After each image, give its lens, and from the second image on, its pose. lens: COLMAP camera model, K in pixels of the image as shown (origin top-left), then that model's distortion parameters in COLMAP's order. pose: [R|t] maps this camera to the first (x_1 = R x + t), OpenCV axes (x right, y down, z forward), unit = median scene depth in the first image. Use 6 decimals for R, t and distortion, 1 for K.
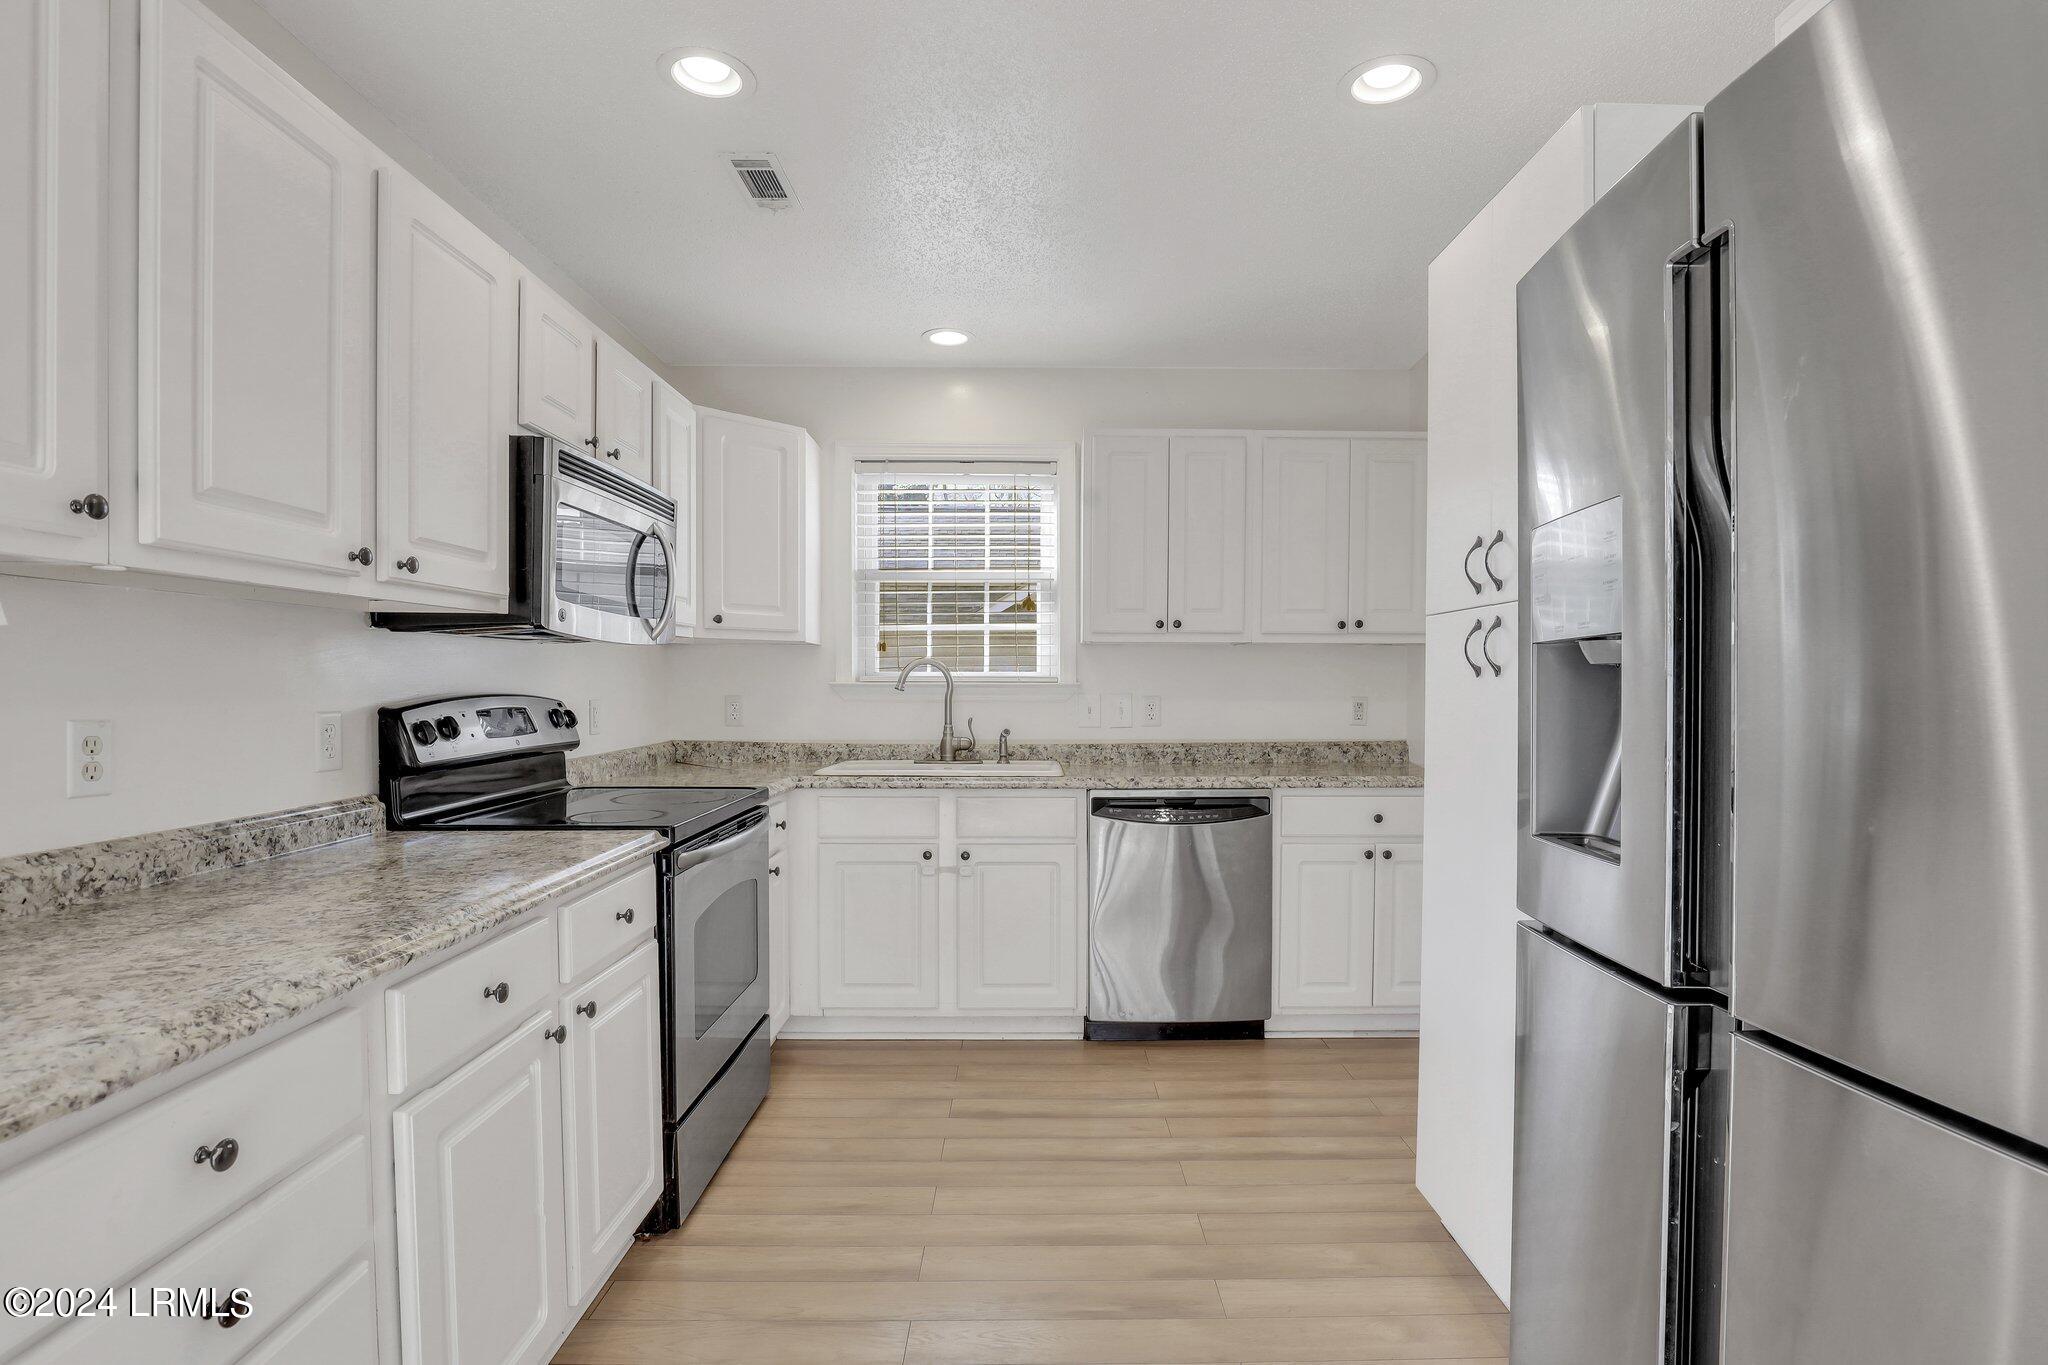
lens RADIAL K [[985.5, 0, 1046.1], [0, 985.5, 704.8], [0, 0, 1]] dist [-0.037949, 0.008113]
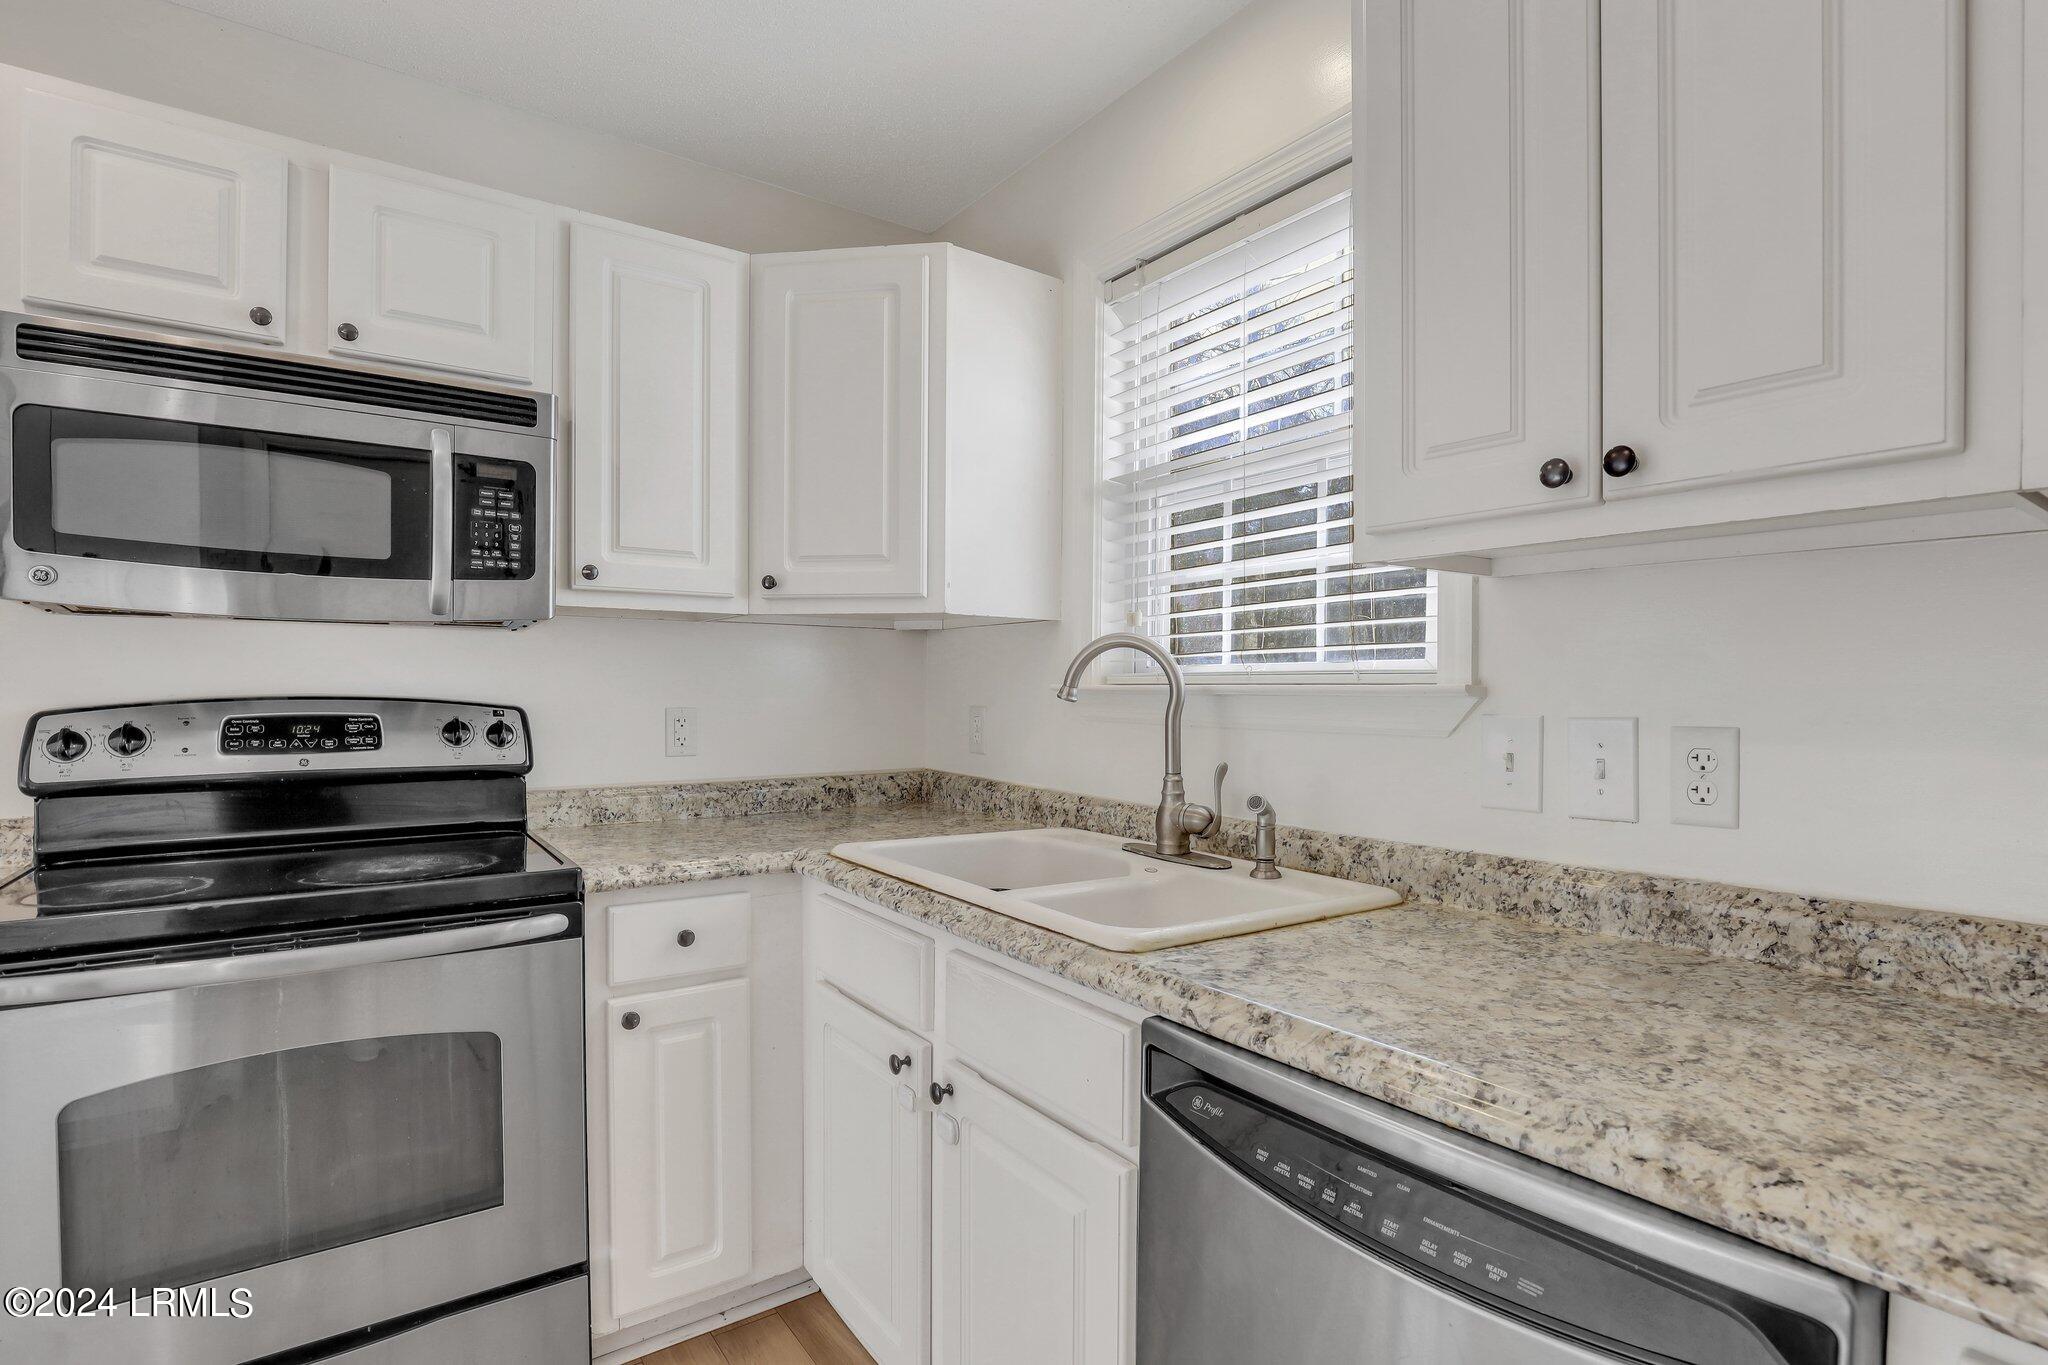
lens RADIAL K [[985.5, 0, 1046.1], [0, 985.5, 704.8], [0, 0, 1]] dist [-0.037949, 0.008113]
pose [[0.577938, 0.013580, -0.815968, 0.283695], [-0.023551, 0.999723, -0.000043, -0.013654], [0.815741, 0.019242, 0.578098, 0.791049]]
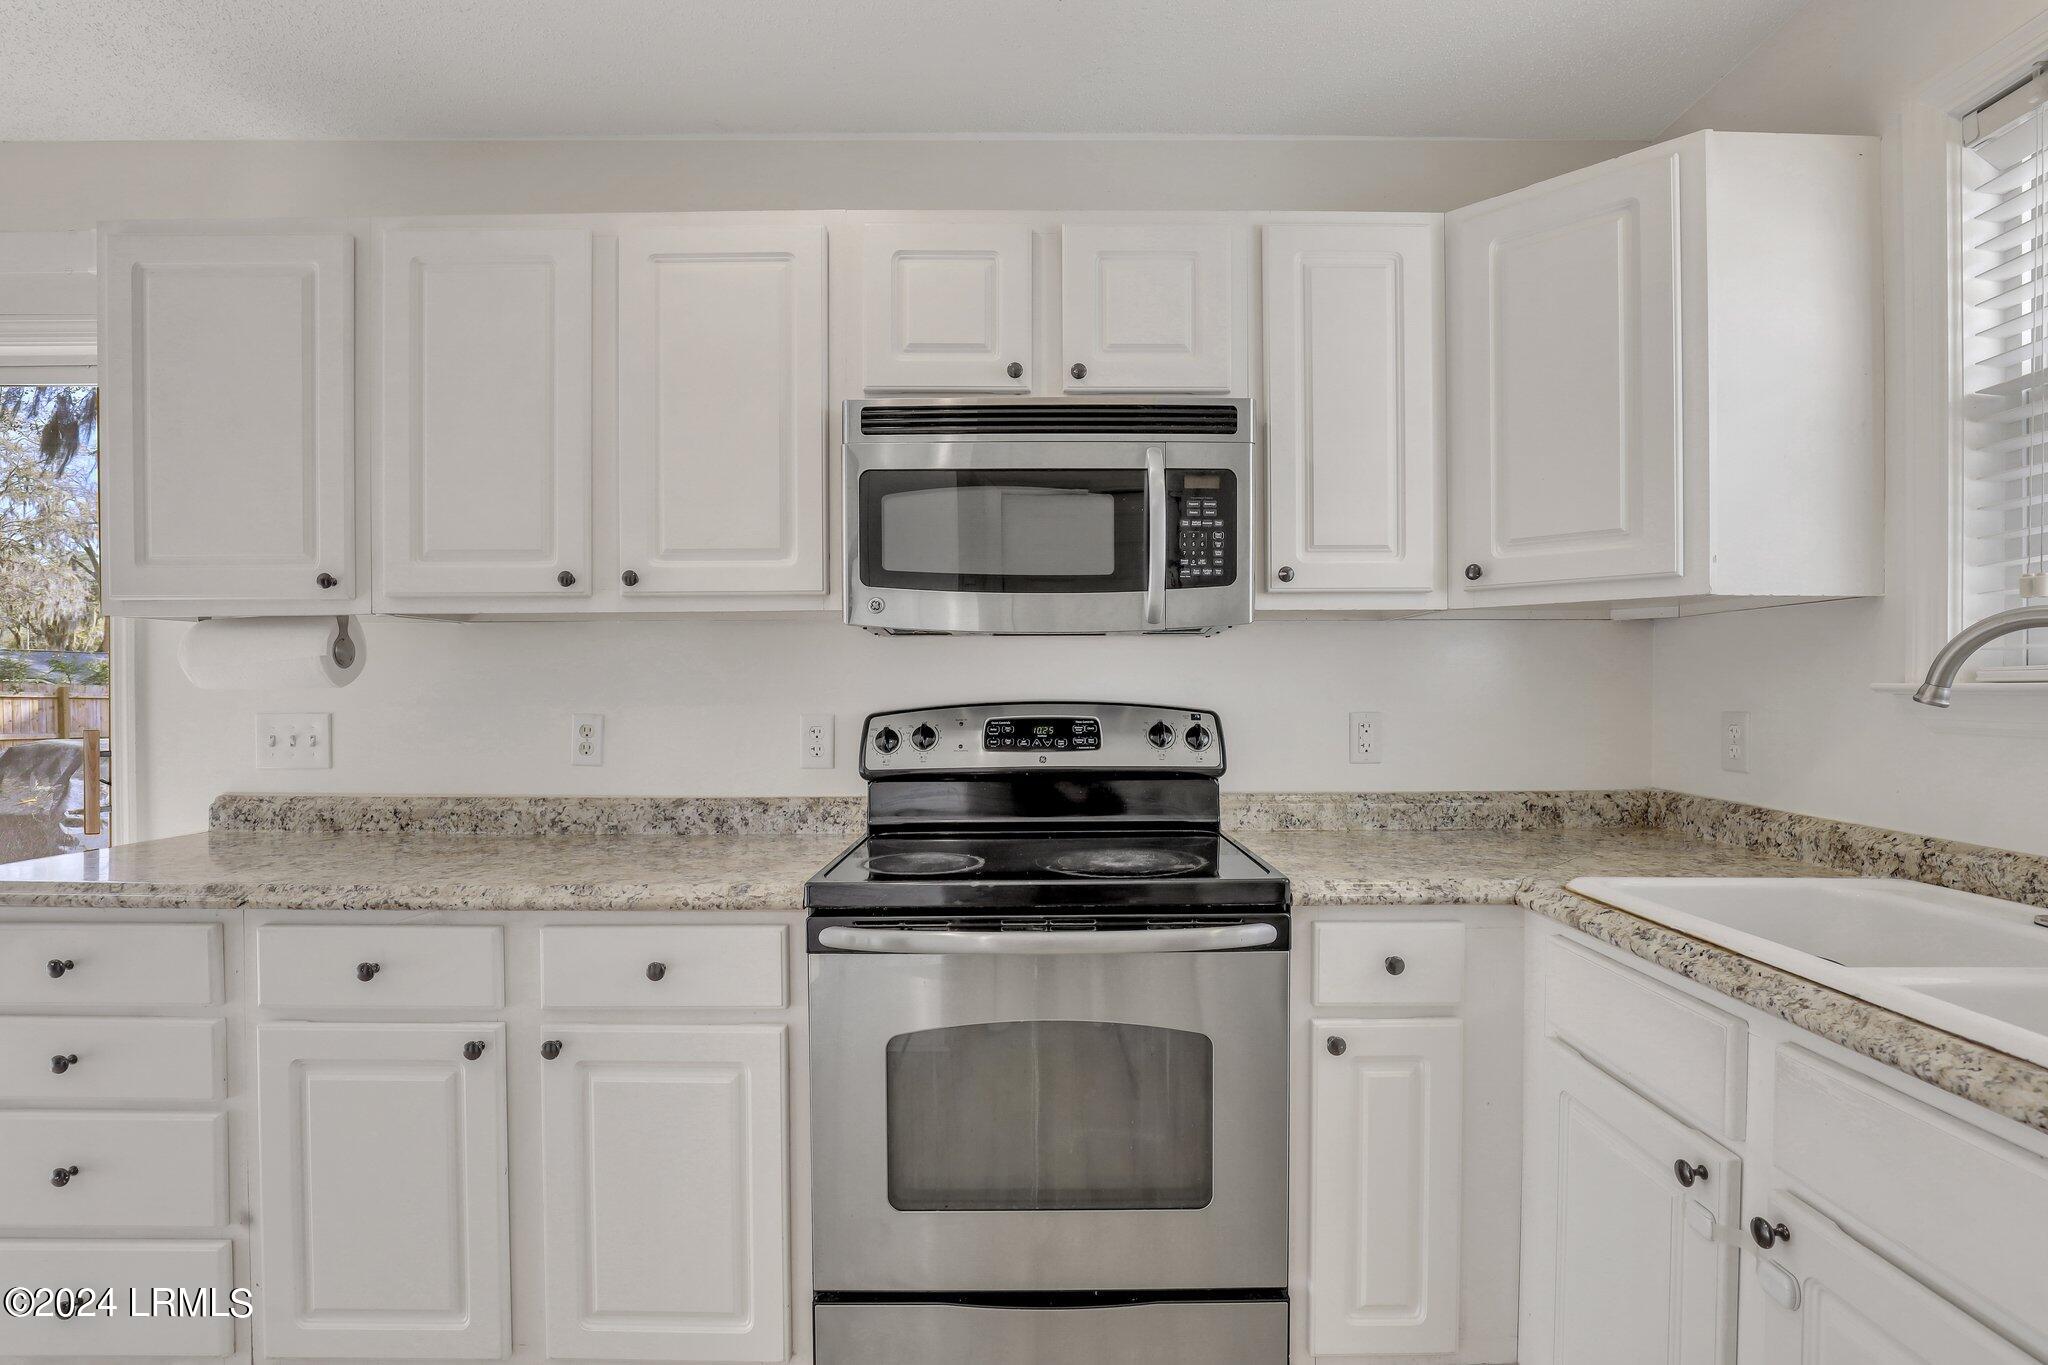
lens RADIAL K [[980.5, 0, 1040.1], [0, 980.5, 699.4], [0, 0, 1]] dist [-0.034103, 0.006303]
pose [[-0.005738, 0.006517, -0.999962, 0.223231], [-0.021135, 0.999755, 0.006637, -0.013858], [0.999760, 0.021173, -0.005599, 0.765754]]
